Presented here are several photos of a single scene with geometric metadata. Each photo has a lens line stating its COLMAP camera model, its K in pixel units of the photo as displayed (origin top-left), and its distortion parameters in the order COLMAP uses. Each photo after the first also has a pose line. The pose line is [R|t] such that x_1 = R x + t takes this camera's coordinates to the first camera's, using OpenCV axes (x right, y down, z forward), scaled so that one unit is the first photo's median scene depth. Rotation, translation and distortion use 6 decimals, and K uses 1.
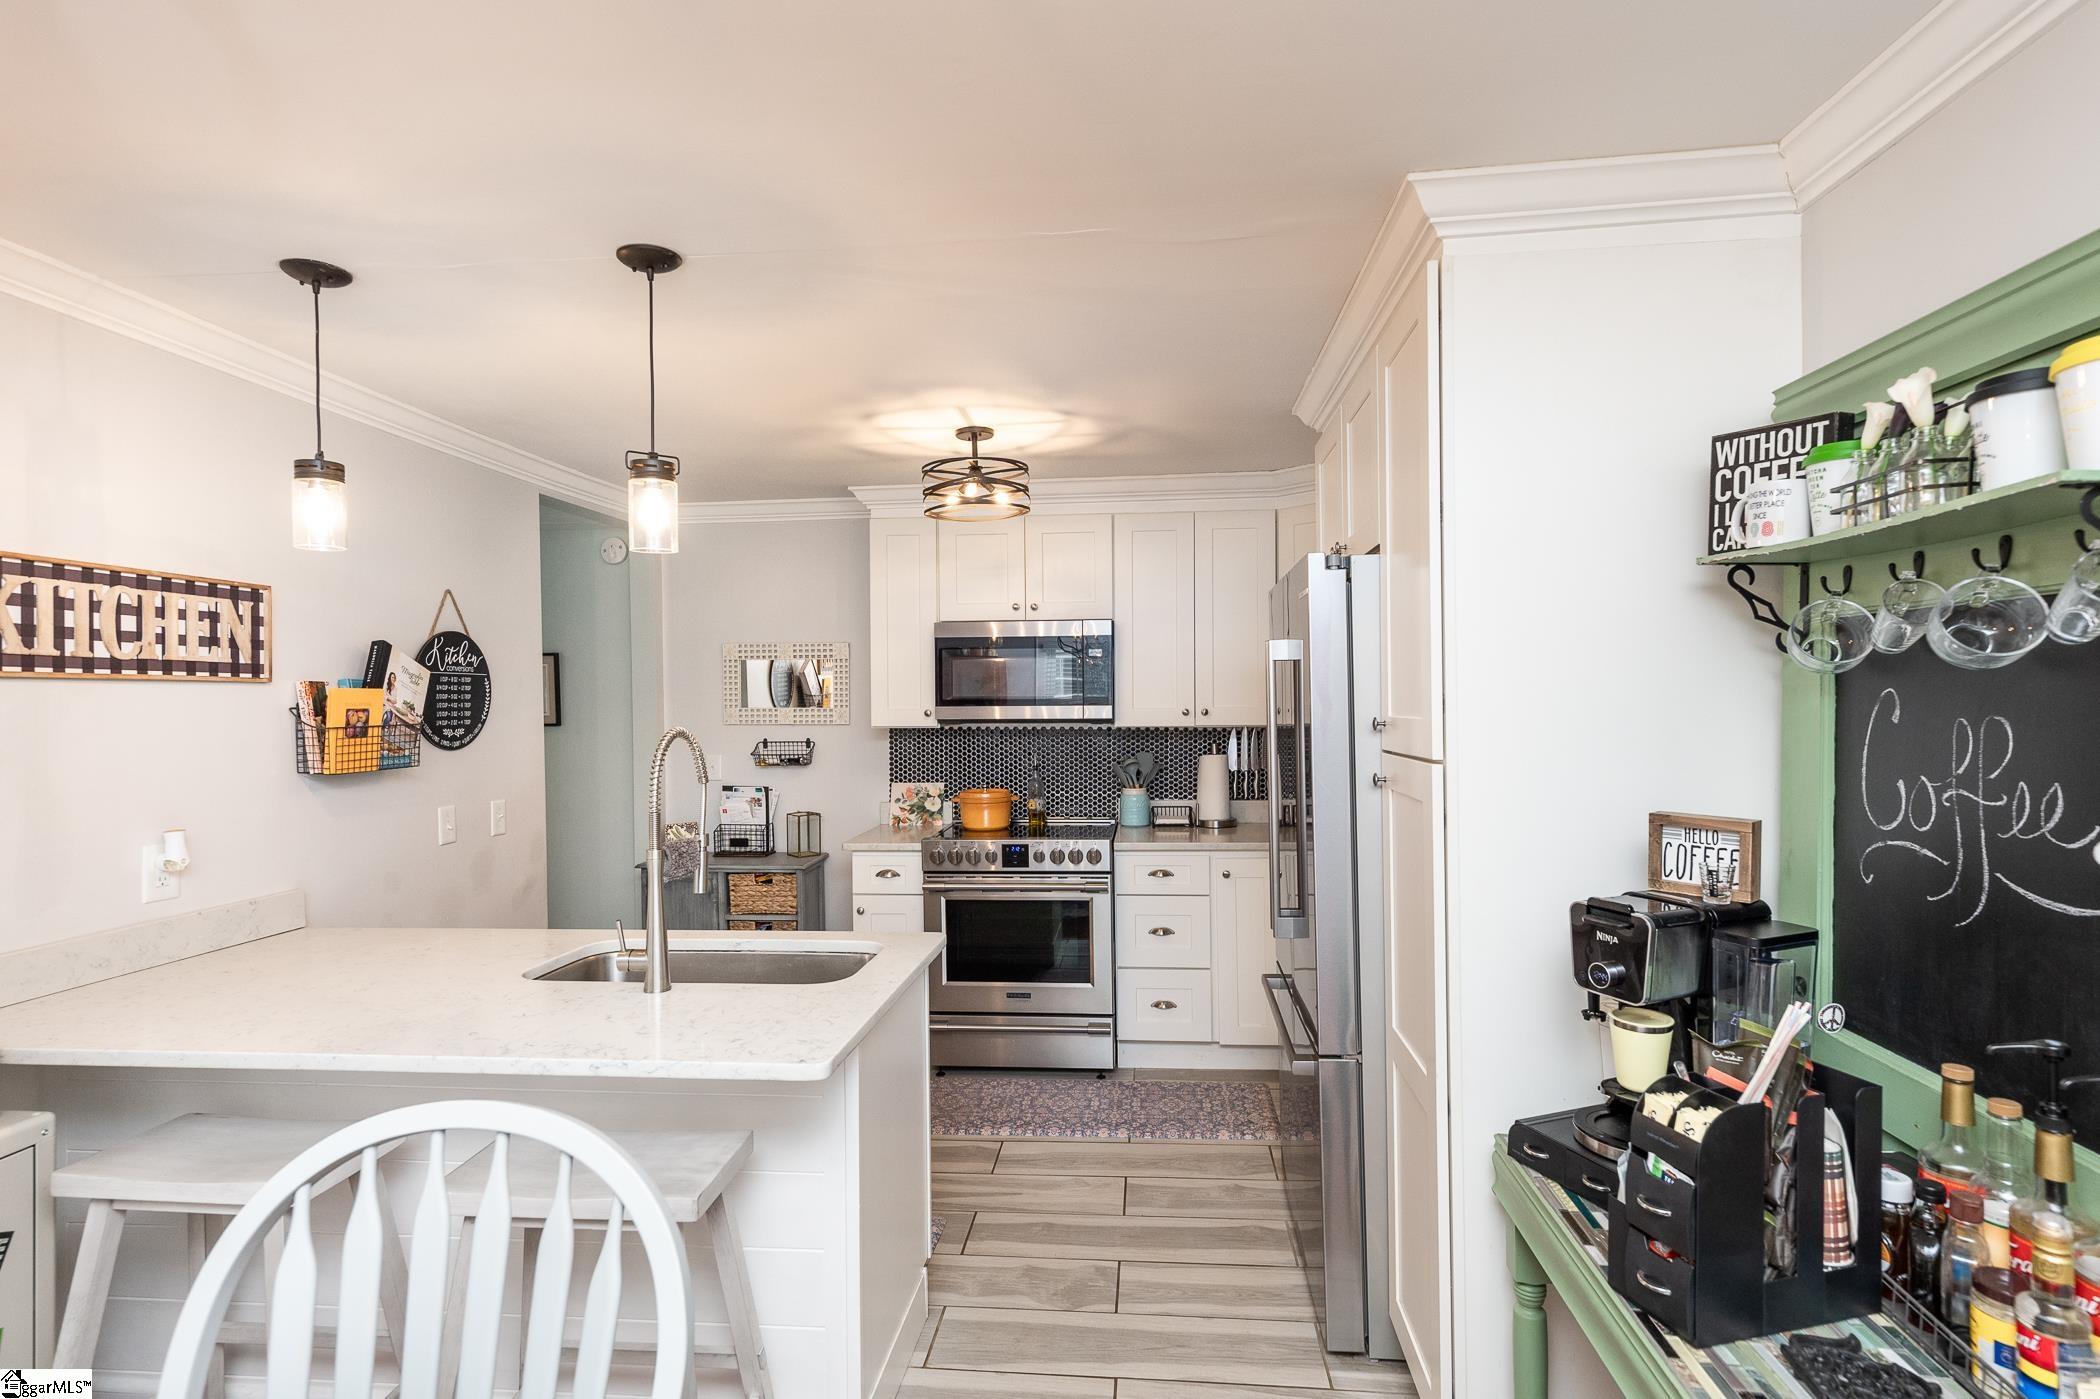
lens RADIAL K [[1060.1, 0, 1050.2], [0, 1060.1, 706.0], [0, 0, 1]] dist [0.012144, -0.000583]
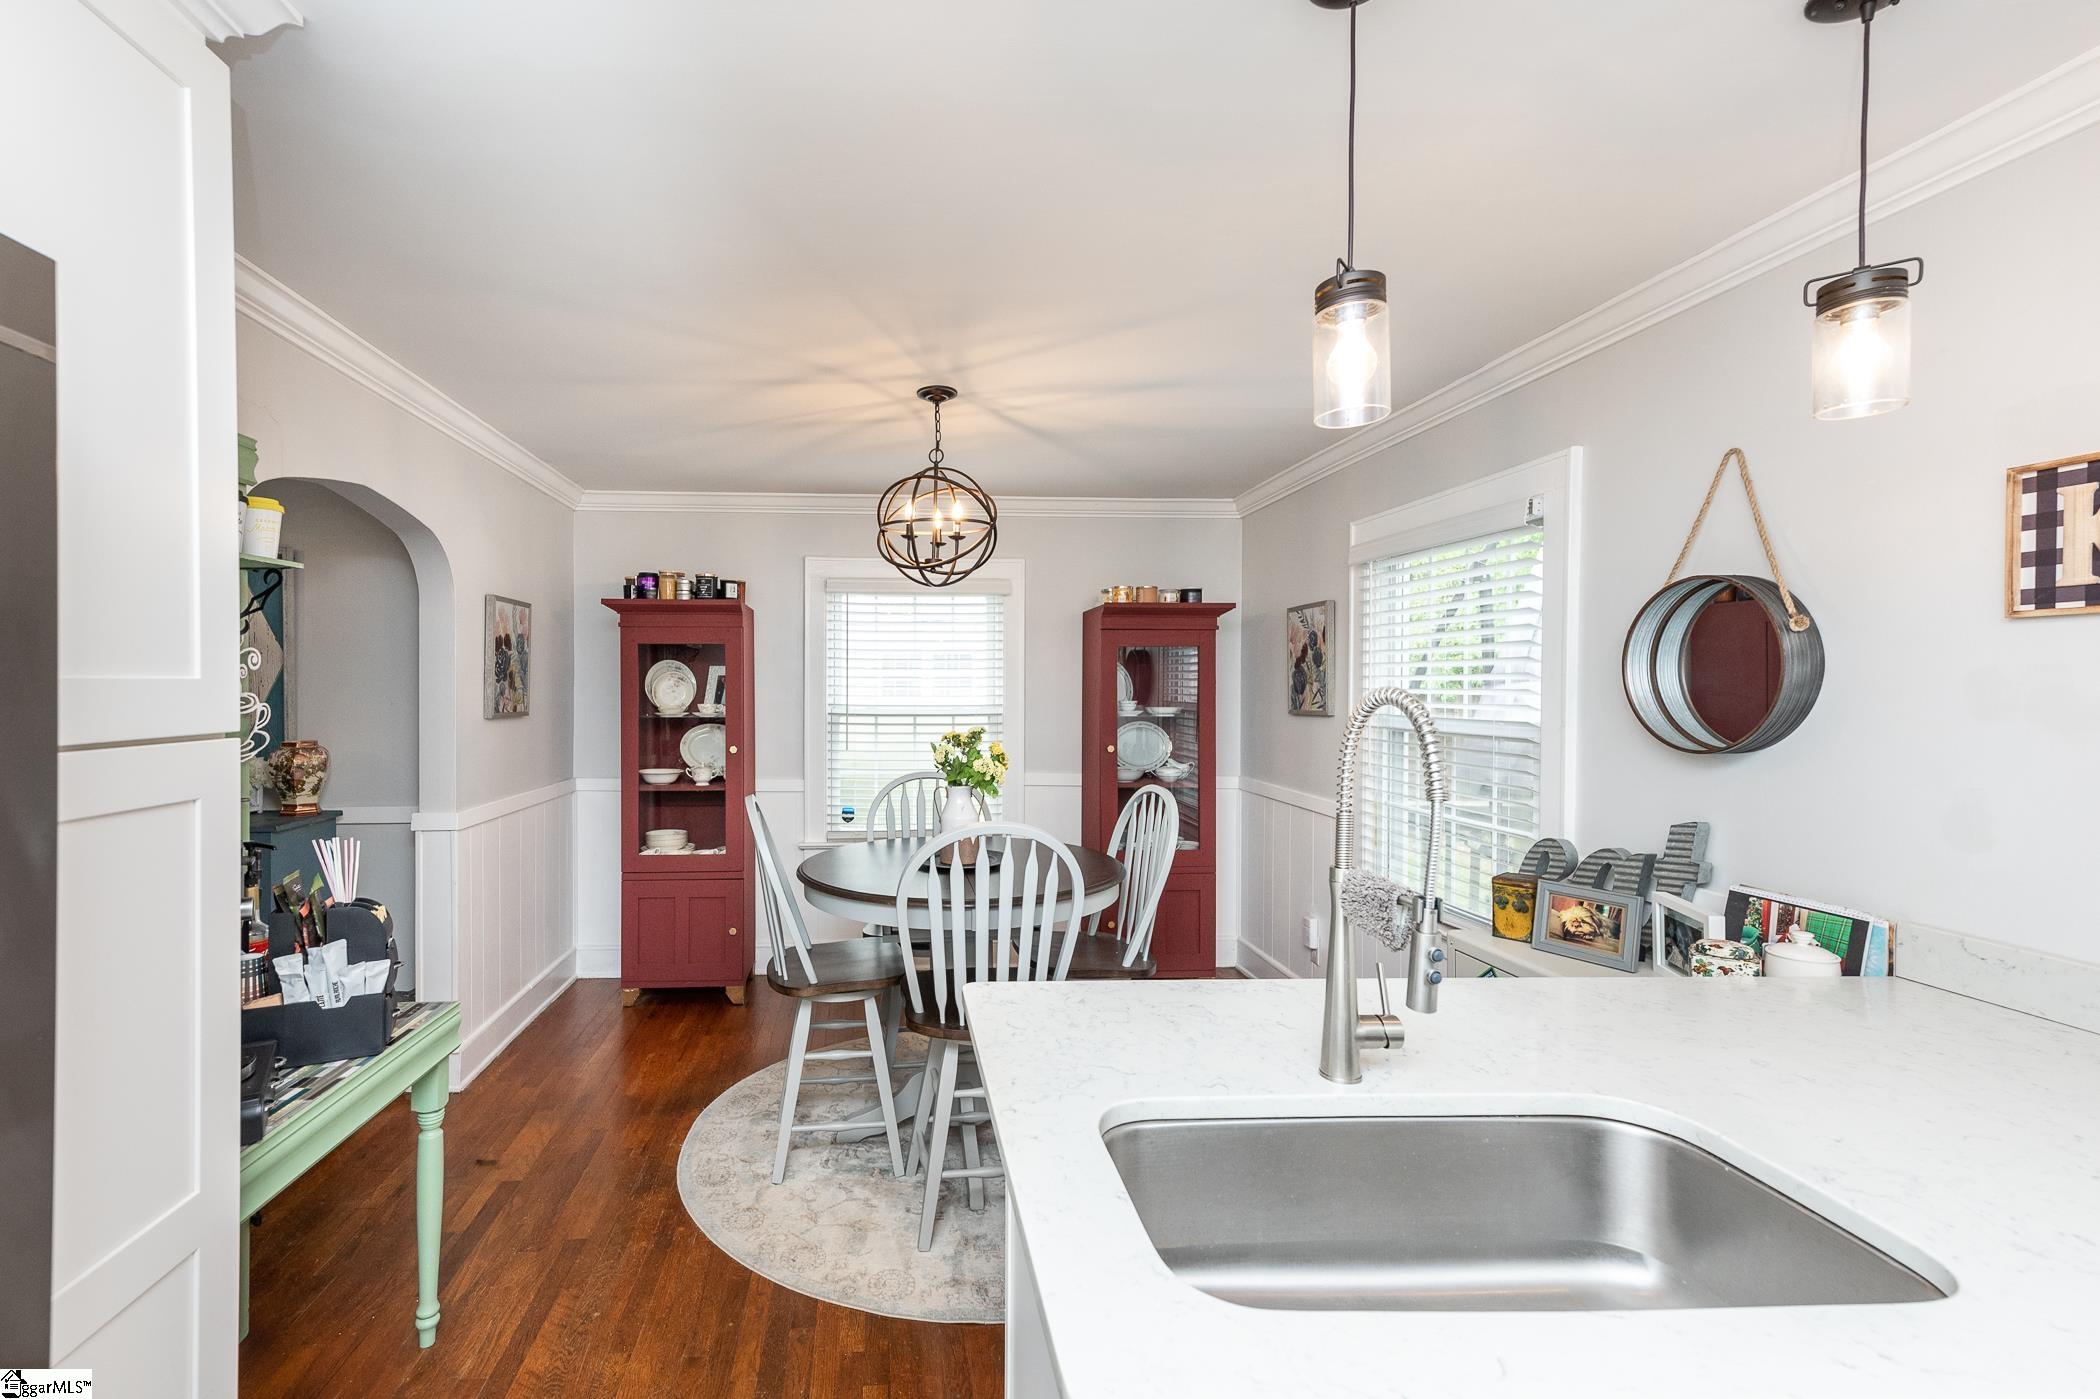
lens RADIAL K [[901.8, 0, 937.2], [0, 901.8, 697.4], [0, 0, 1]] dist [0.015918, -0.000378]
pose [[-0.986203, 0.011352, -0.165154, -0.019946], [0.007666, 0.999707, 0.022939, 0.009813], [0.165366, 0.021357, -0.986001, 1.185521]]
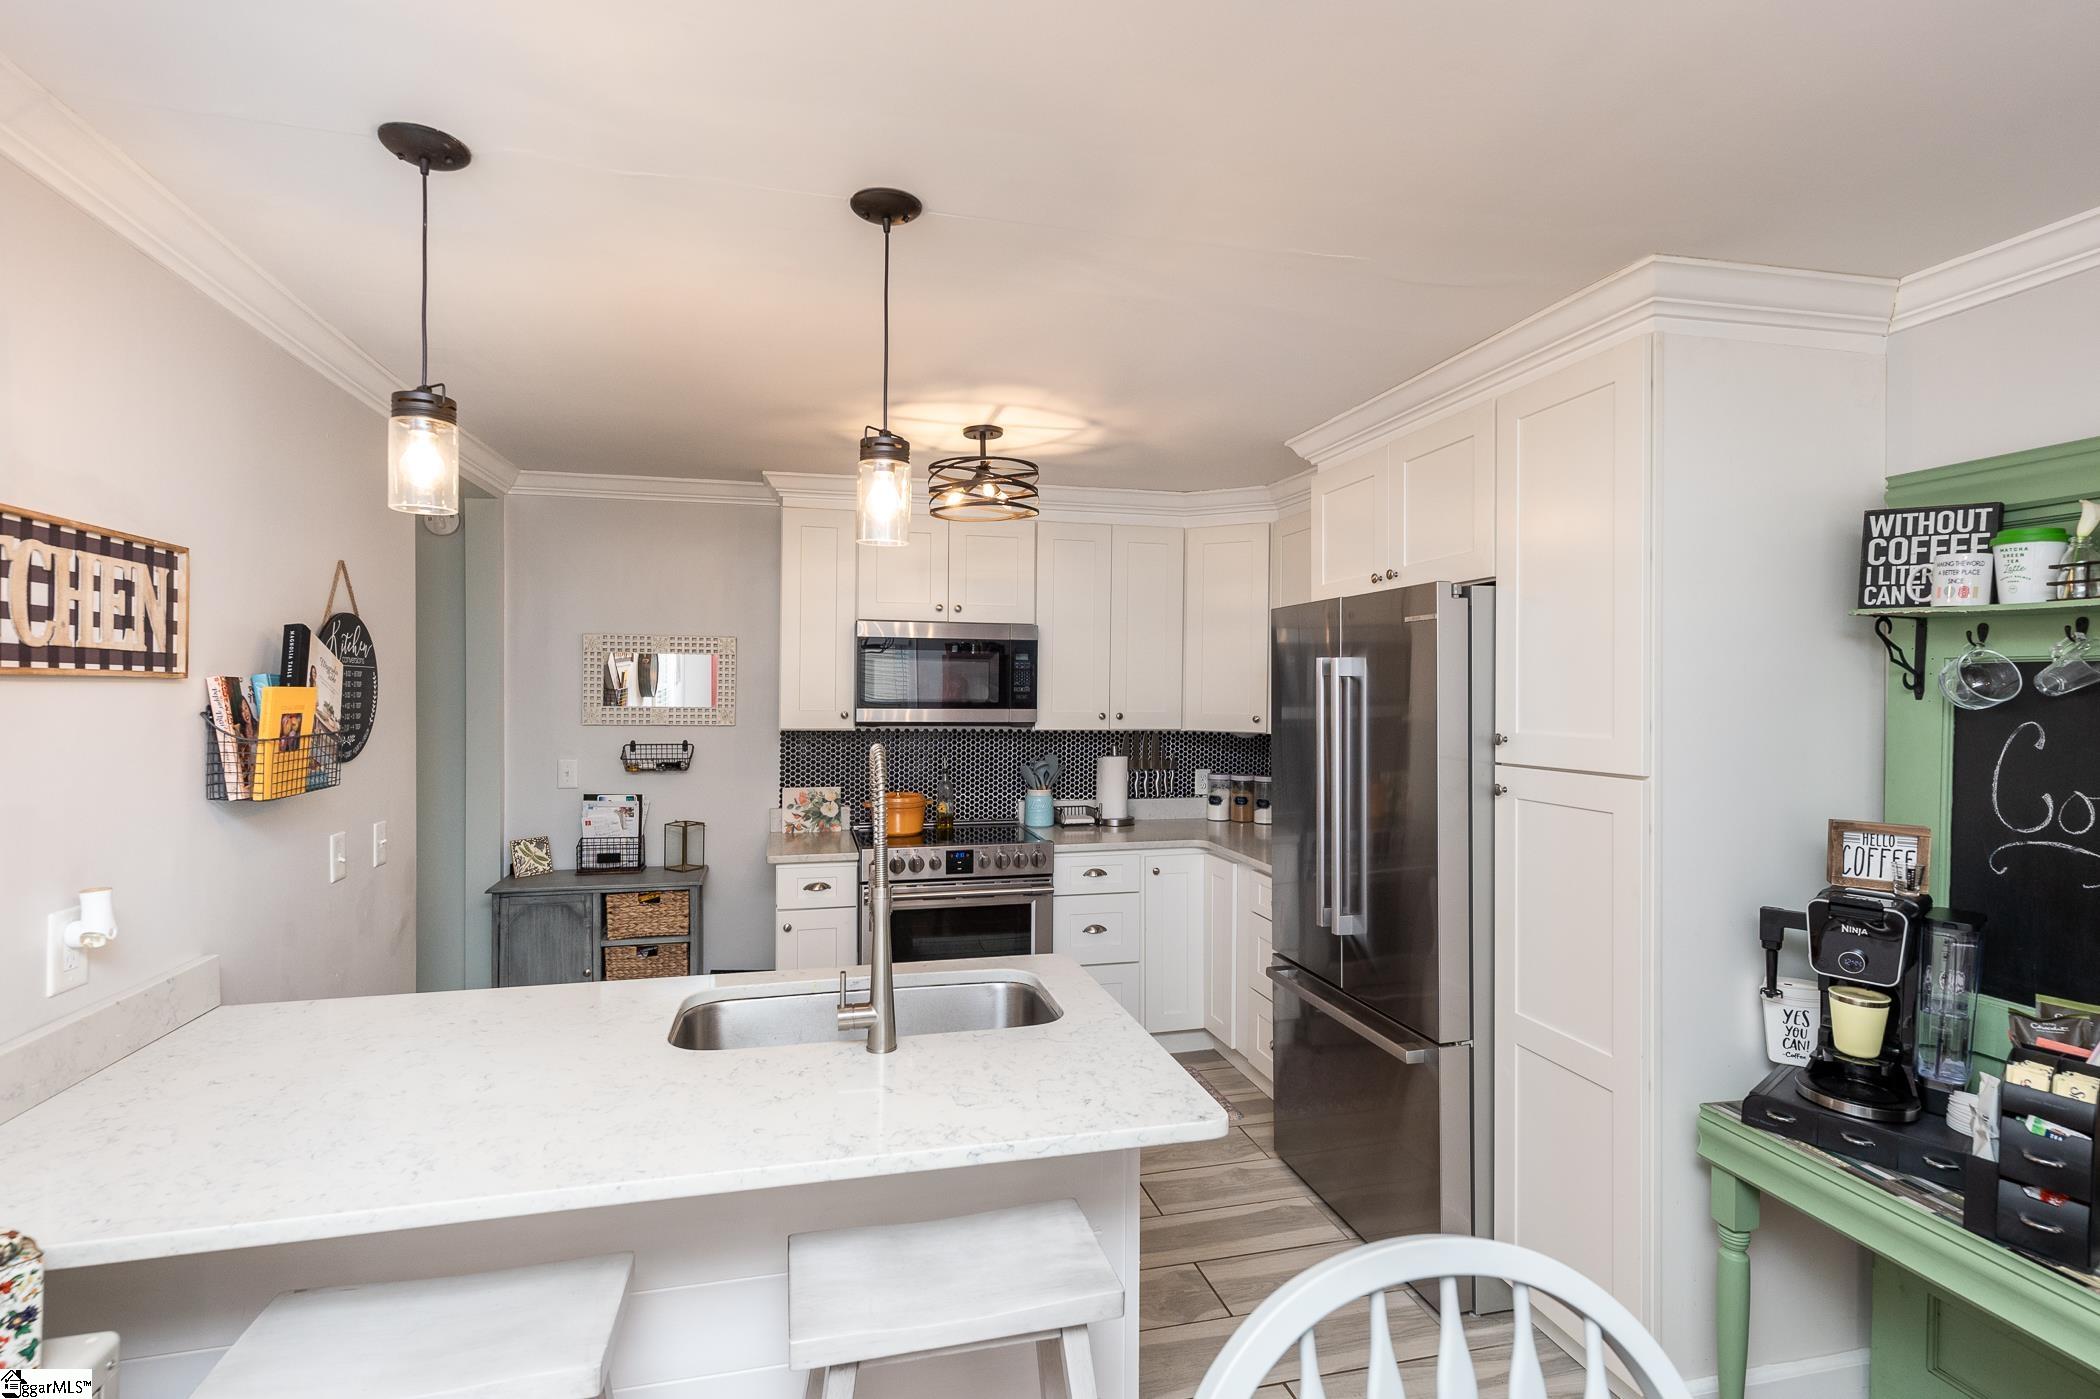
lens RADIAL K [[1006.2, 0, 1042.6], [0, 1006.2, 694.5], [0, 0, 1]] dist [0.012536, -0.000467]
pose [[0.941352, 0.014048, 0.337134, -0.411928], [-0.013037, 0.999901, -0.005263, -0.015148], [-0.337174, 0.000559, 0.941442, 0.140848]]
